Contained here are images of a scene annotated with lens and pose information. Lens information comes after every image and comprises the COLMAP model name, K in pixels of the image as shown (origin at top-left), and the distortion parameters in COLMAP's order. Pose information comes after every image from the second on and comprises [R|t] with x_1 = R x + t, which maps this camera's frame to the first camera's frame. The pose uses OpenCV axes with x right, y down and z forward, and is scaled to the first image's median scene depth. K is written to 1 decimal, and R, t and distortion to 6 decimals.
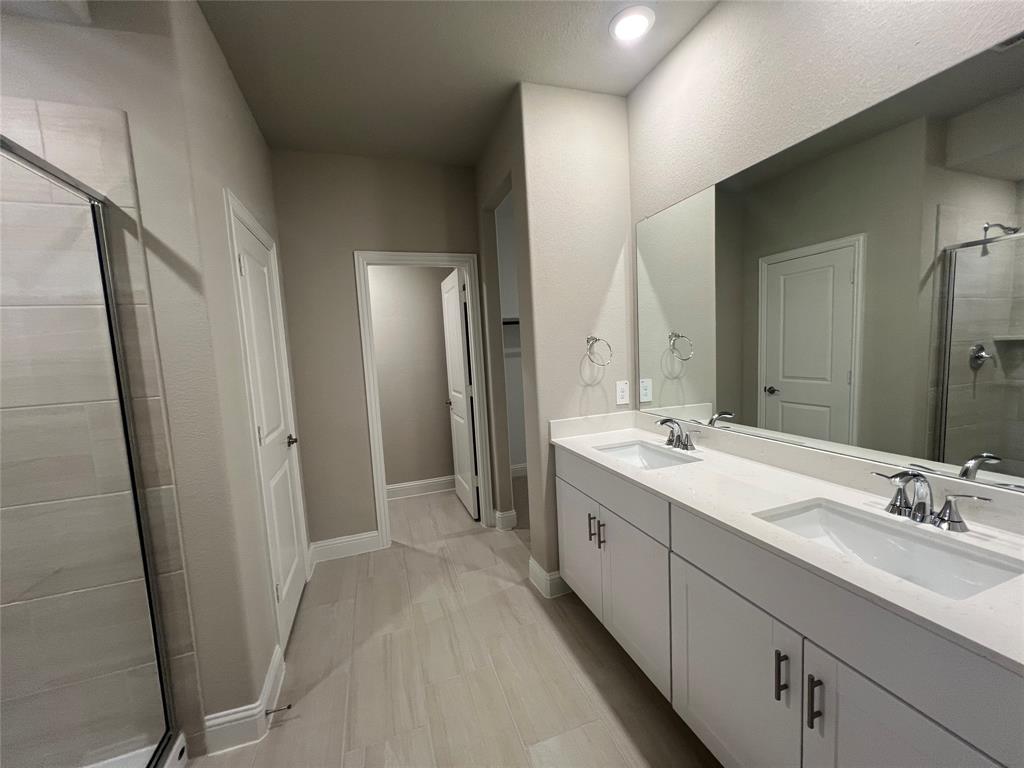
lens RADIAL K [[407.9, 0, 510.8], [0, 407.9, 384.8], [0, 0, 1]] dist [-0.003777, 0.001172]
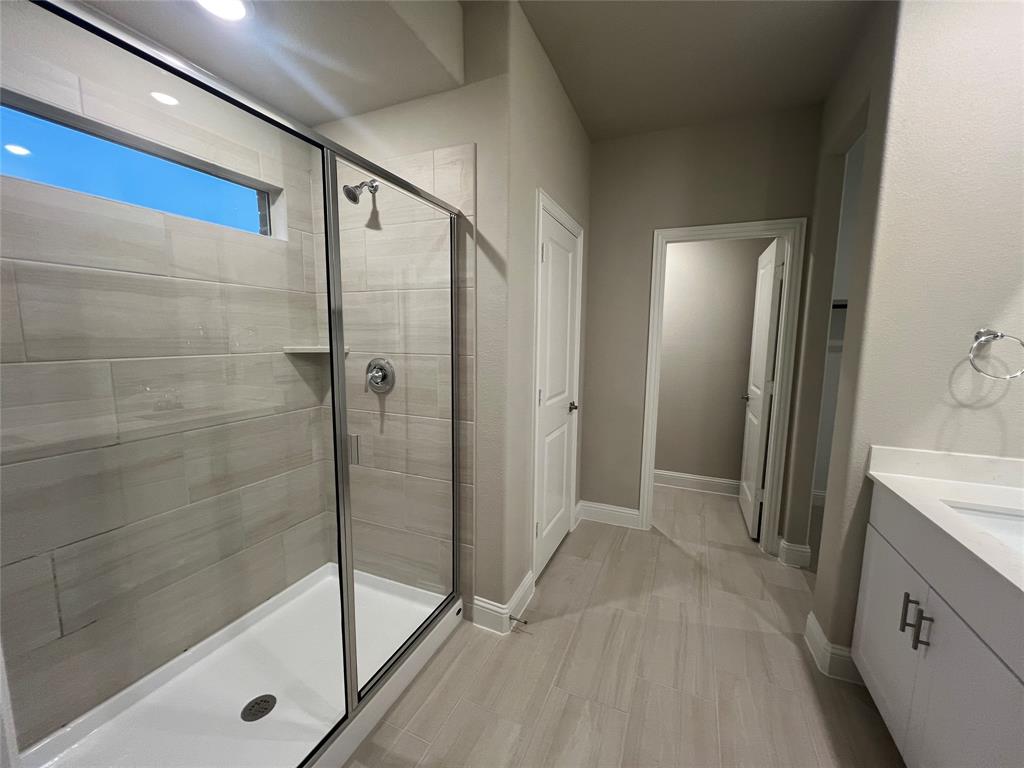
lens RADIAL K [[407.9, 0, 512.1], [0, 407.9, 384.3], [0, 0, 1]] dist [-0.003777, 0.001172]
pose [[0.733471, 0.145298, -0.664010, 0.100725], [-0.113922, 0.989345, 0.090649, -0.011039], [0.670106, 0.009157, 0.742209, 0.053925]]
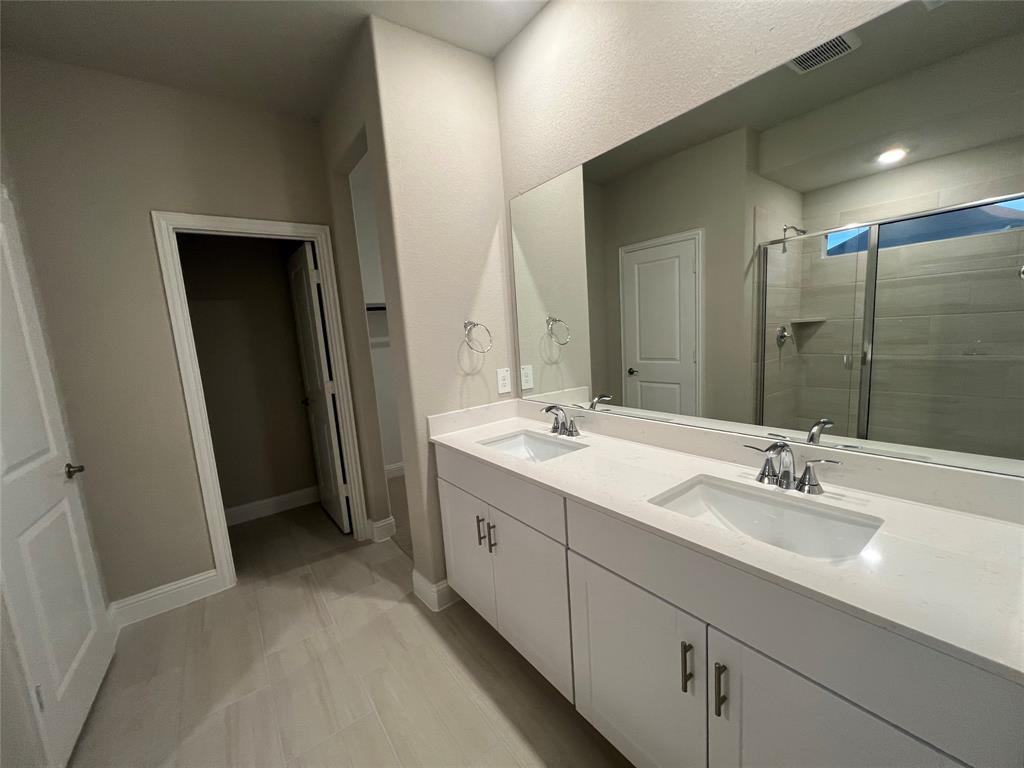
lens RADIAL K [[407.9, 0, 511.7], [0, 407.9, 384.8], [0, 0, 1]] dist [-0.003777, 0.001172]
pose [[0.952166, -0.054003, 0.300773, 0.006818], [0.046355, 0.998396, 0.032514, -0.001526], [-0.302046, -0.017017, 0.953142, 0.106394]]
